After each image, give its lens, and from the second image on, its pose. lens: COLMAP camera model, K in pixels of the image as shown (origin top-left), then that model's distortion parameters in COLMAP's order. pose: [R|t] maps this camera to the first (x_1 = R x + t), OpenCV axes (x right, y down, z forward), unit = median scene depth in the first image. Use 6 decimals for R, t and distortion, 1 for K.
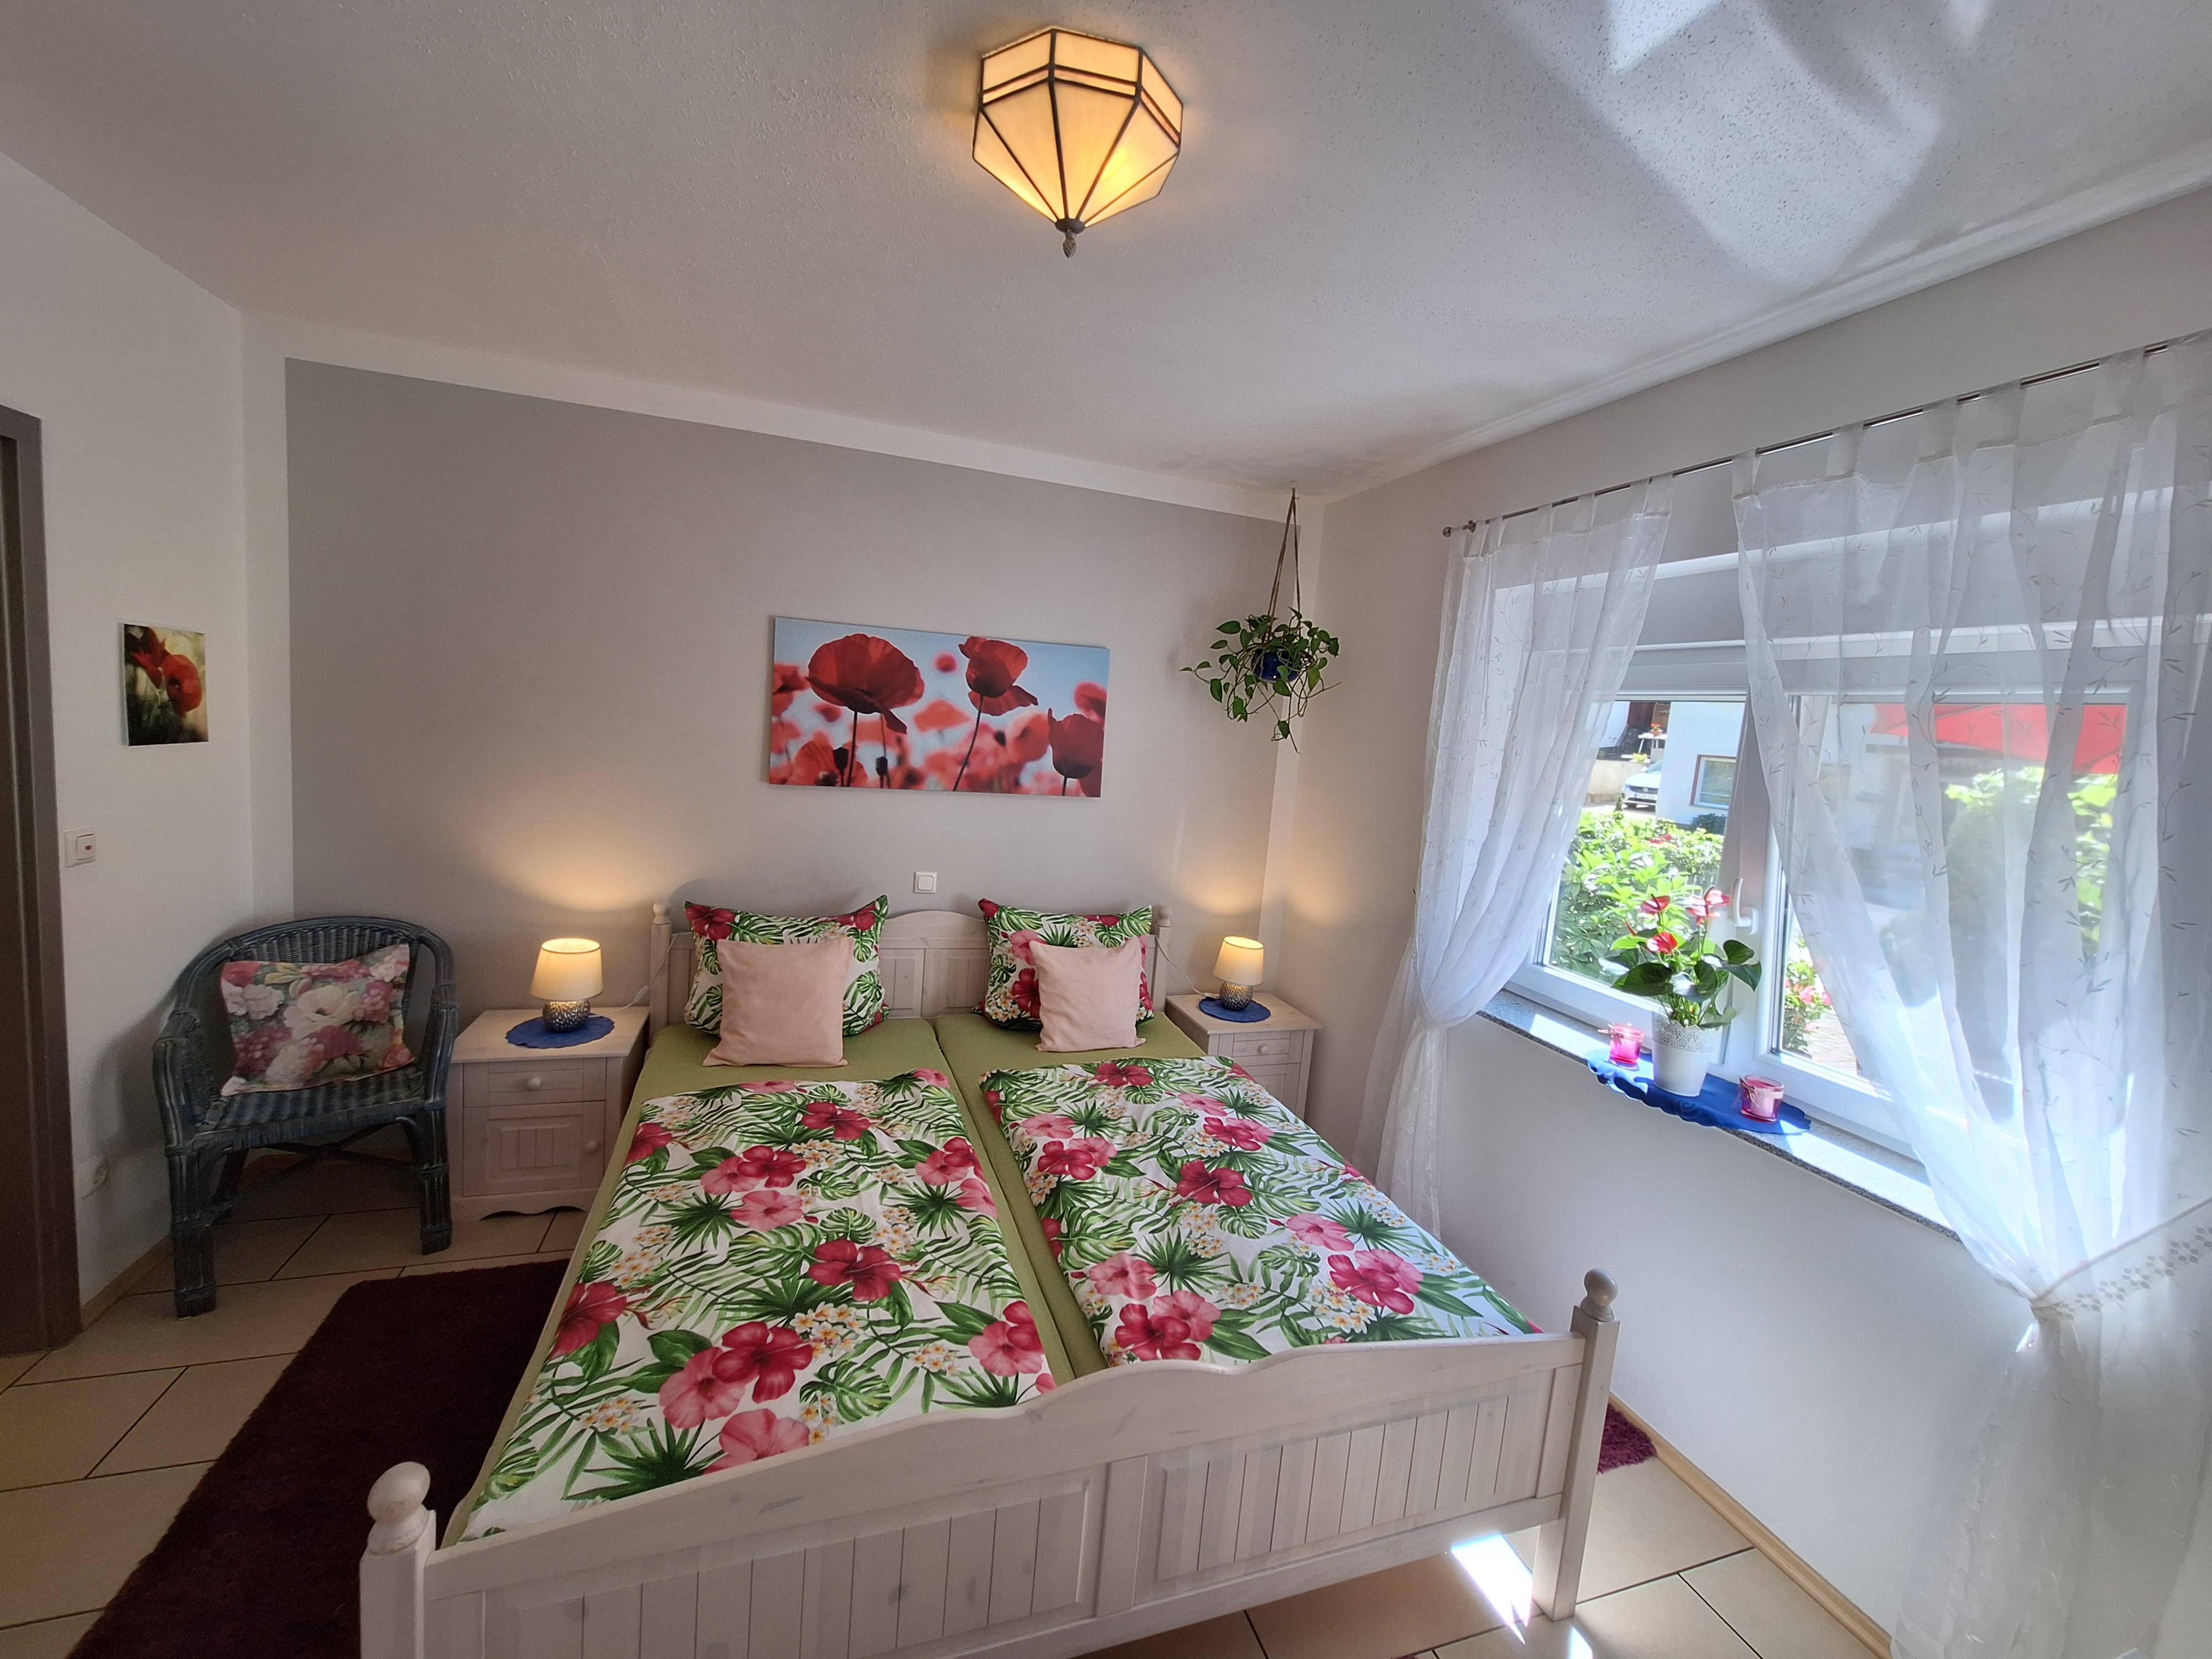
lens RADIAL K [[868.4, 0, 1095.7], [0, 868.4, 813.7], [0, 0, 1]] dist [-0.011243, 0.004474]
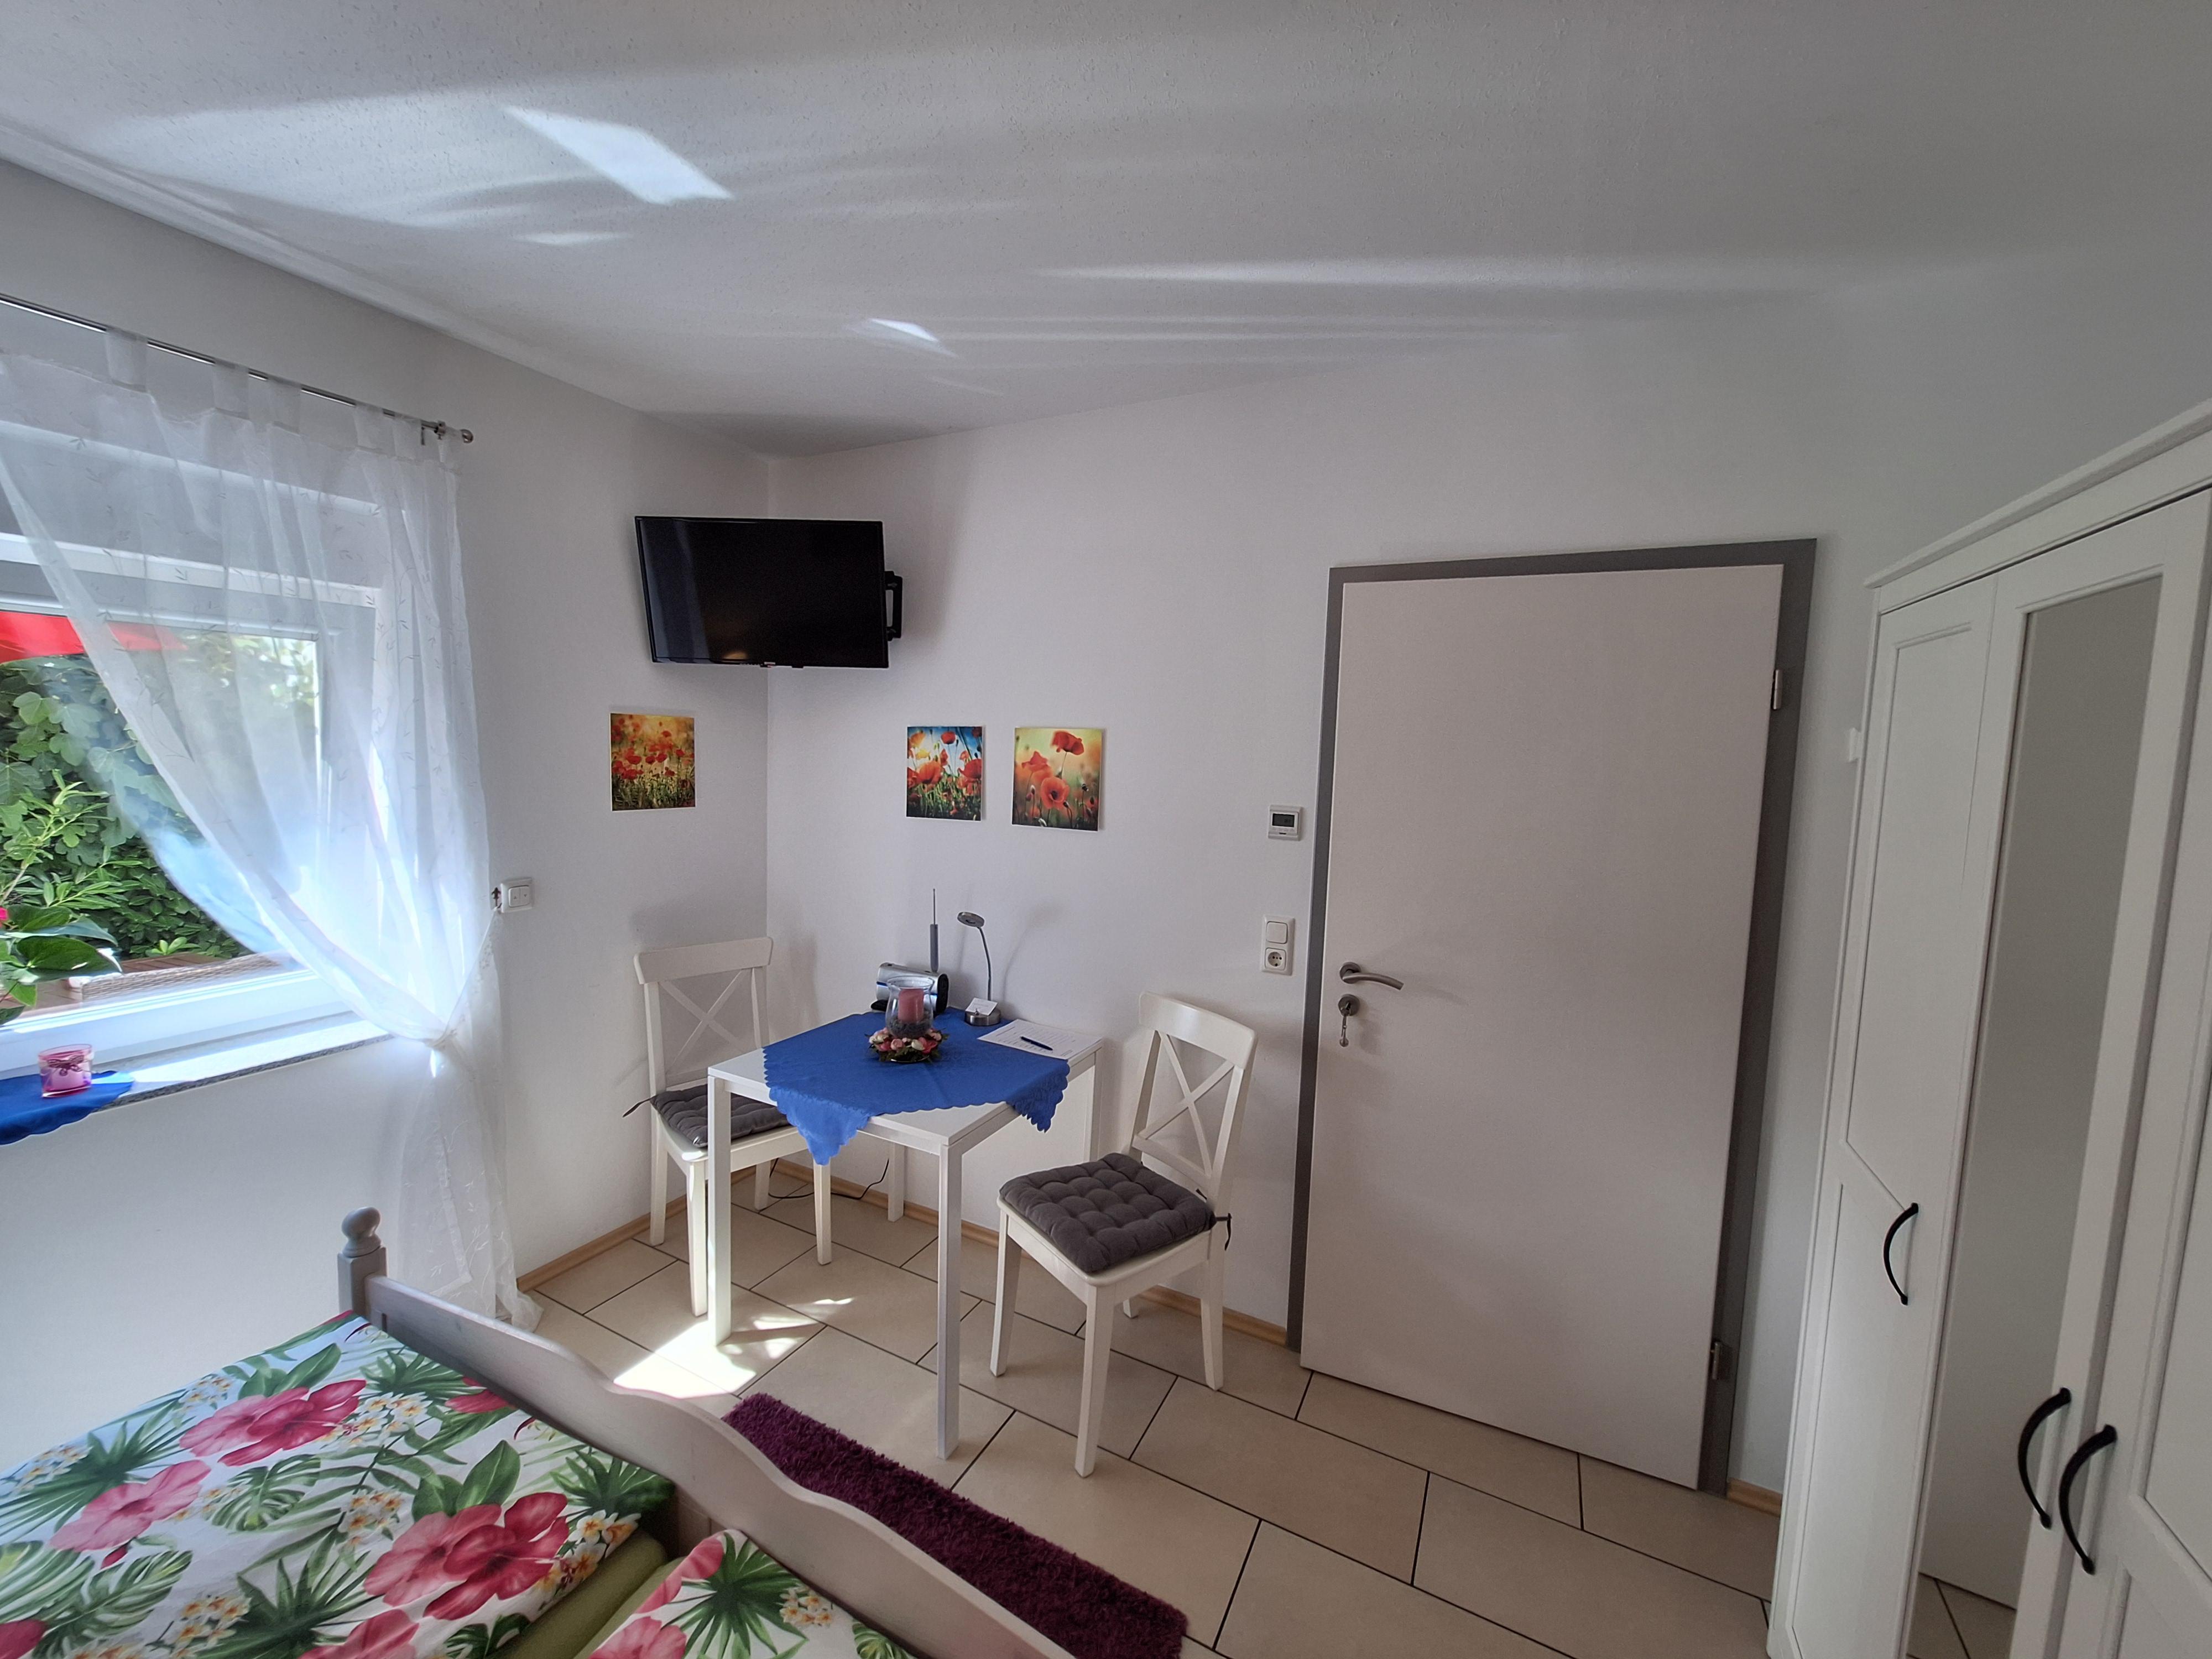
lens RADIAL K [[871.7, 0, 1089.2], [0, 871.7, 810.2], [0, 0, 1]] dist [-0.008187, 0.002890]
pose [[-0.700037, -0.155854, 0.696891, -0.432906], [-0.012696, 0.978455, 0.206070, -0.100329], [-0.713994, 0.135409, -0.686934, 0.679383]]
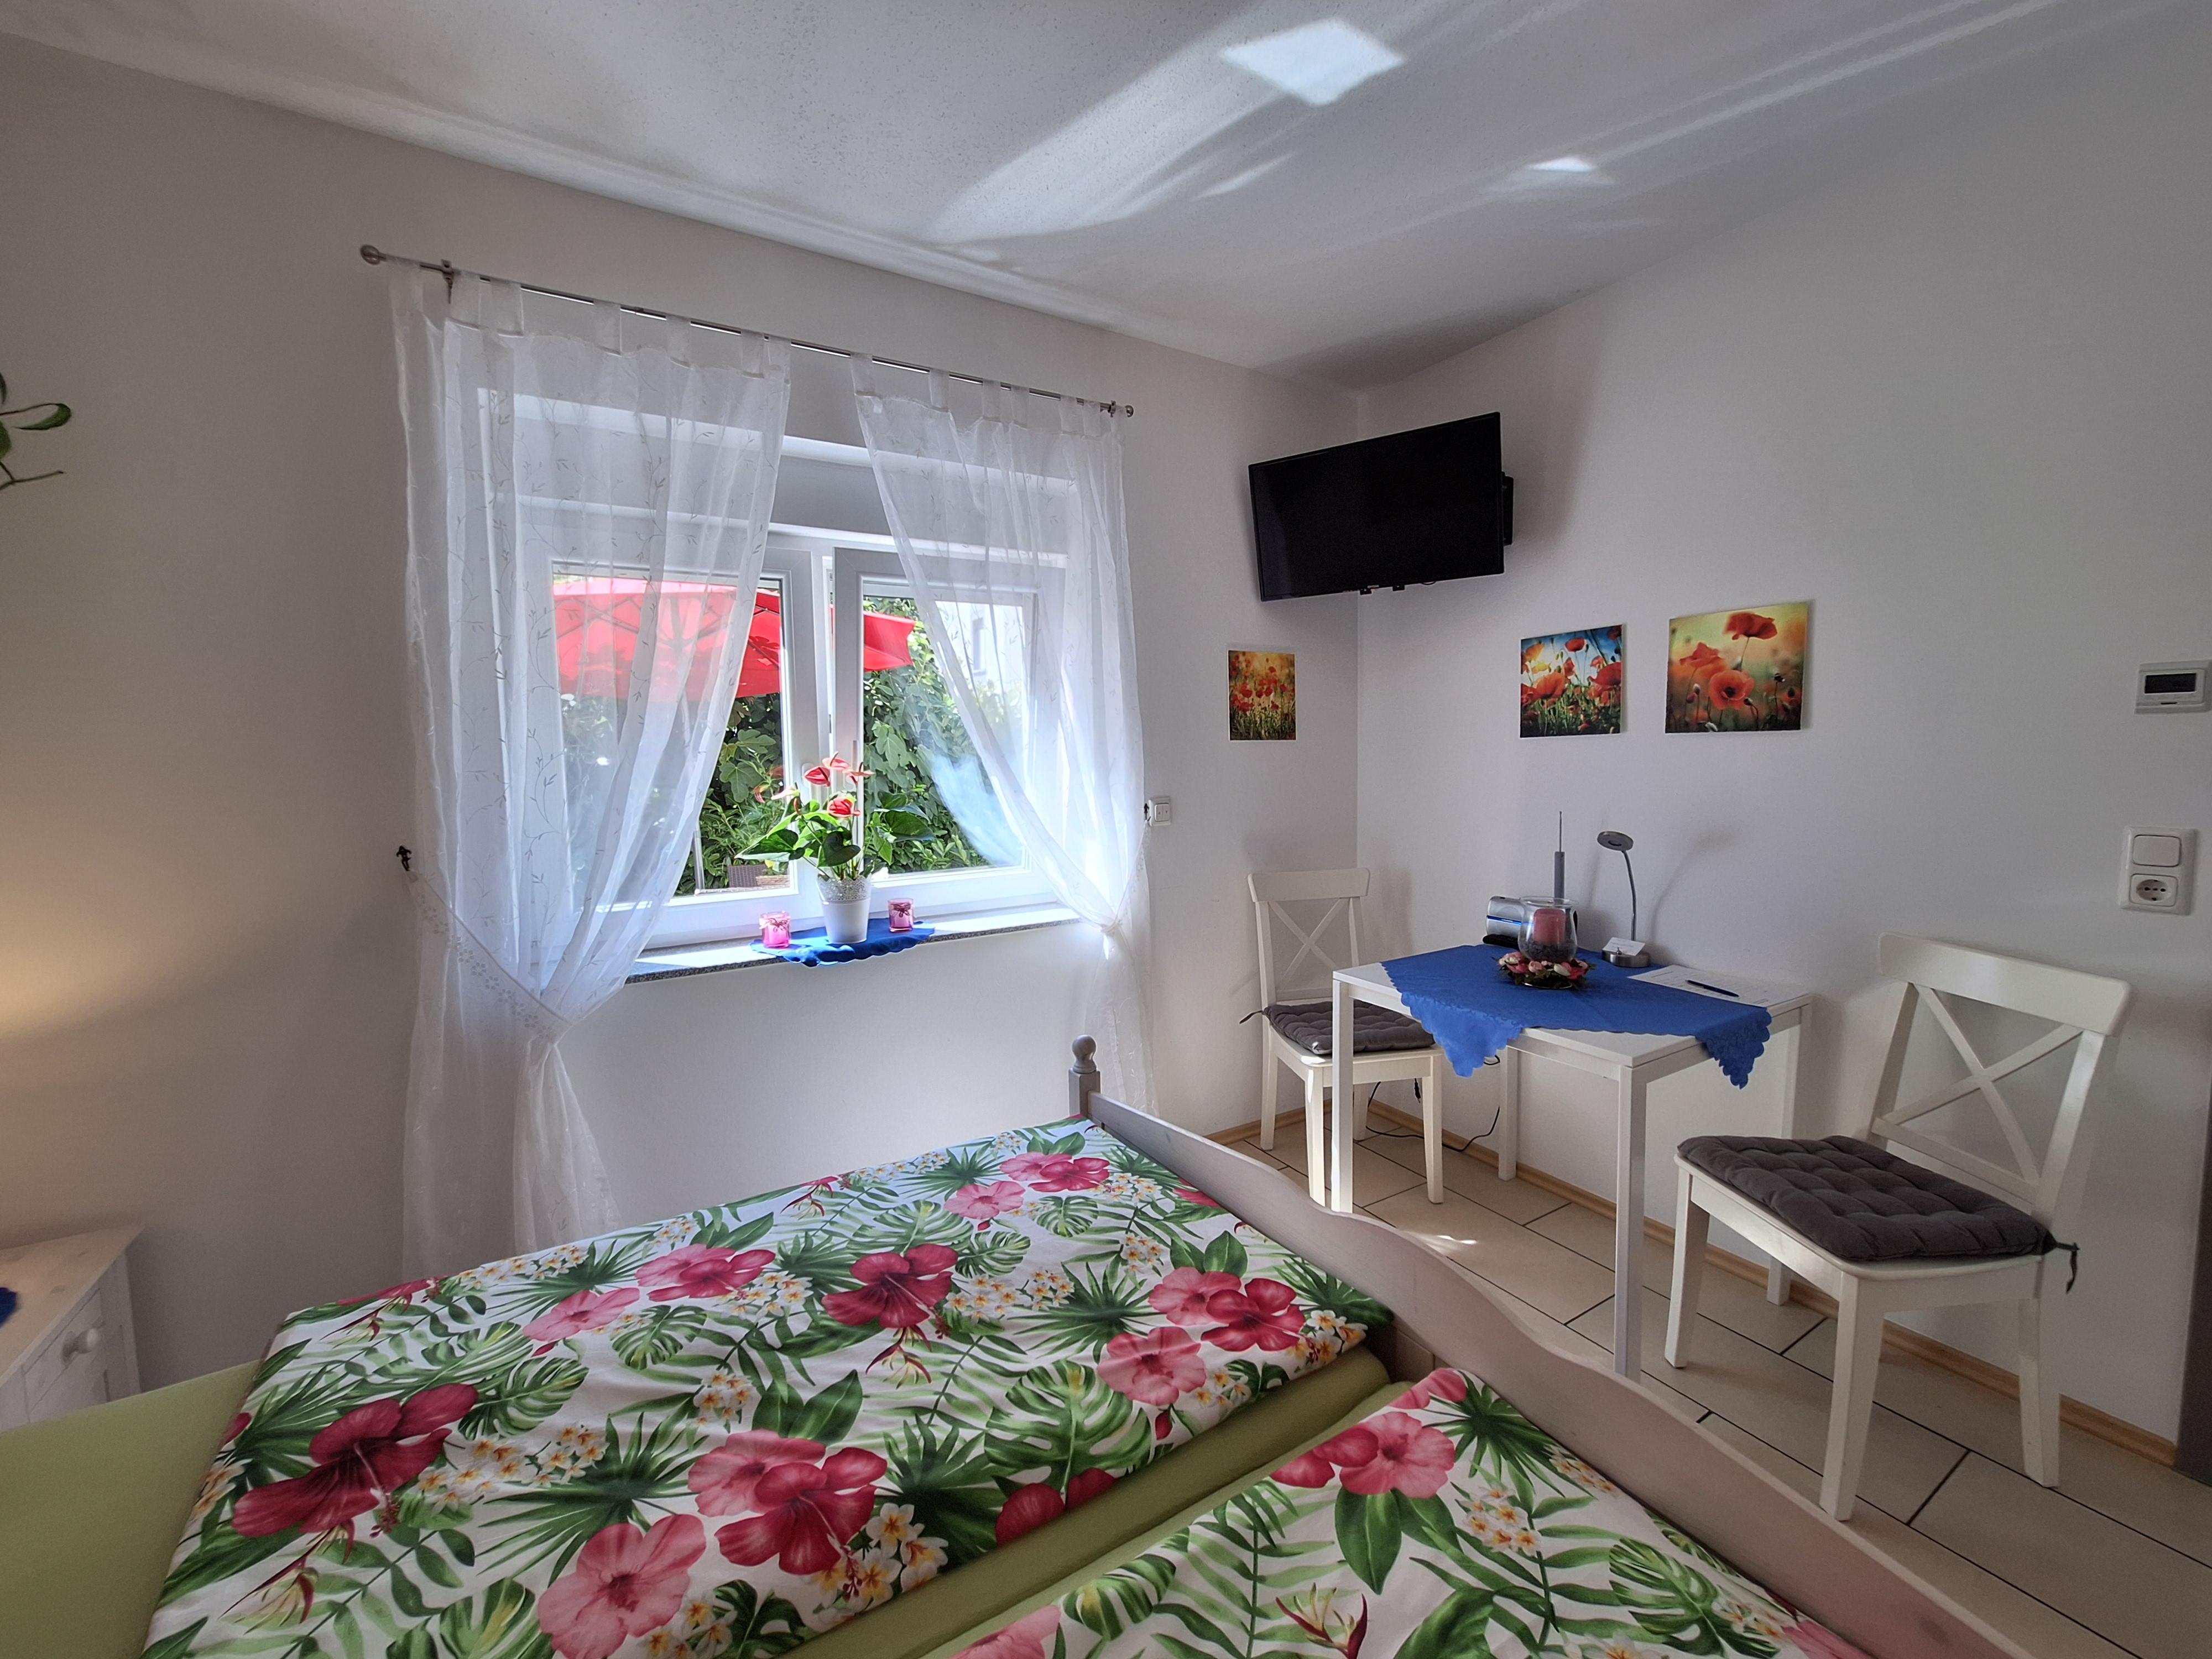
lens RADIAL K [[871.7, 0, 1089.2], [0, 871.7, 810.2], [0, 0, 1]] dist [-0.008187, 0.002890]
pose [[-0.213253, -0.148063, 0.965712, -0.380700], [0.106819, 0.978991, 0.173687, -0.001556], [-0.971140, 0.140196, -0.192957, 0.787877]]
